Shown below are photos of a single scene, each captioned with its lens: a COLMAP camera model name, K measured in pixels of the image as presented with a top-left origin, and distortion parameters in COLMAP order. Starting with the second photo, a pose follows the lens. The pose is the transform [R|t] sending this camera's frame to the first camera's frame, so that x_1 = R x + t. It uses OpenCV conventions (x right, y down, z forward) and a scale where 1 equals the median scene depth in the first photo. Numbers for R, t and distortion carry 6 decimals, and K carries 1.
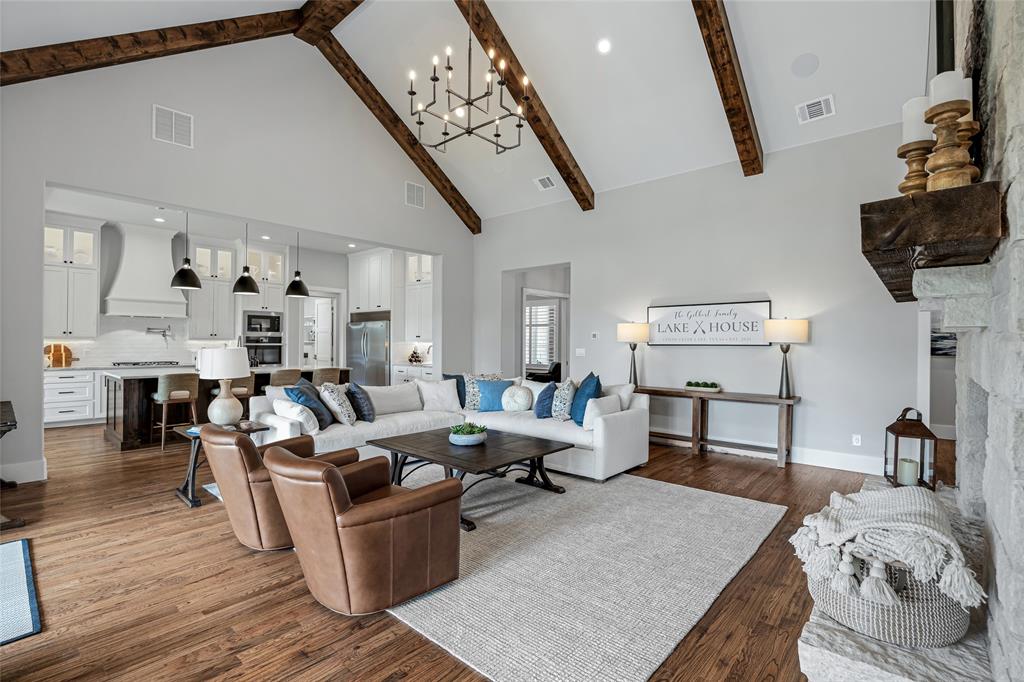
lens RADIAL K [[455.9, 0, 512.0], [0, 455.9, 341.0], [0, 0, 1]] dist [-0.002726, -0.000454]
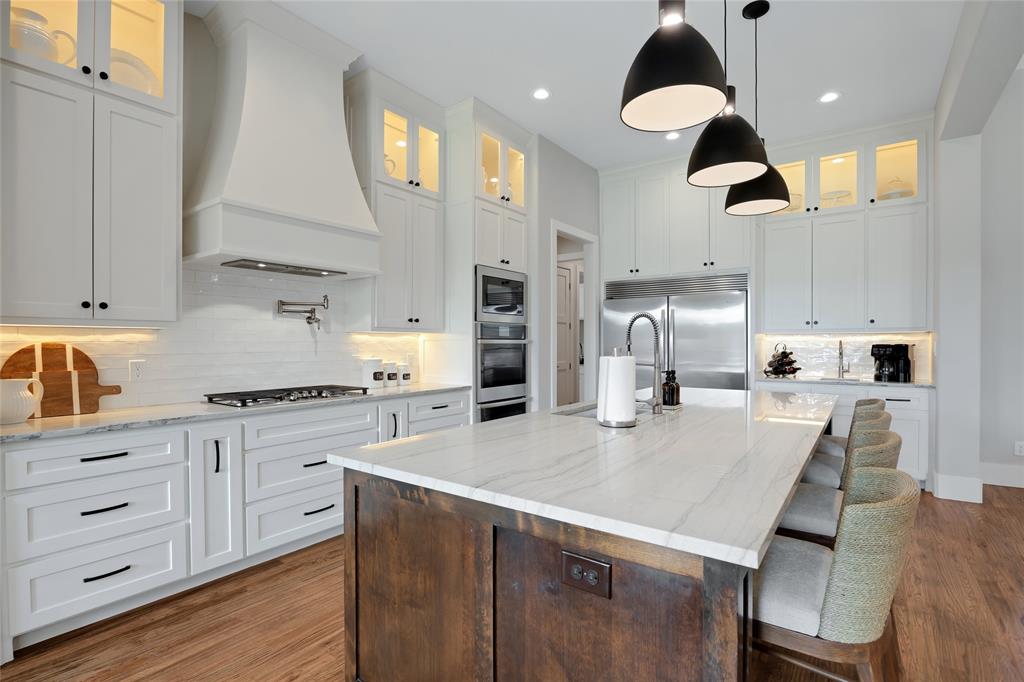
lens RADIAL K [[482.1, 0, 512.0], [0, 482.1, 341.0], [0, 0, 1]] dist [-0.003549, -0.000363]
pose [[0.996783, -0.009606, 0.079568, -0.698371], [0.009745, 0.999952, -0.001363, 0.008782], [-0.079551, 0.002134, 0.996829, 0.632676]]
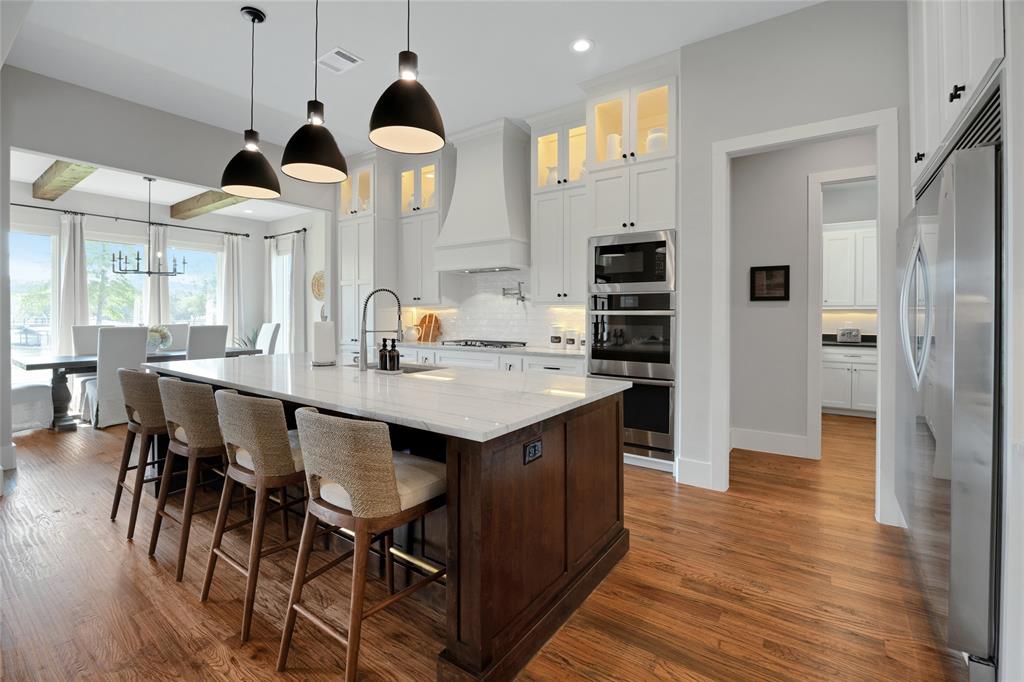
lens RADIAL K [[442.0, 0, 511.4], [0, 442.0, 315.0], [0, 0, 1]] dist [-0.000369, -0.000080]
pose [[0.109200, -0.007984, -0.993988, -0.189598], [-0.004352, 0.999954, -0.008511, 0.015804], [0.994010, 0.005255, 0.109160, 1.034754]]
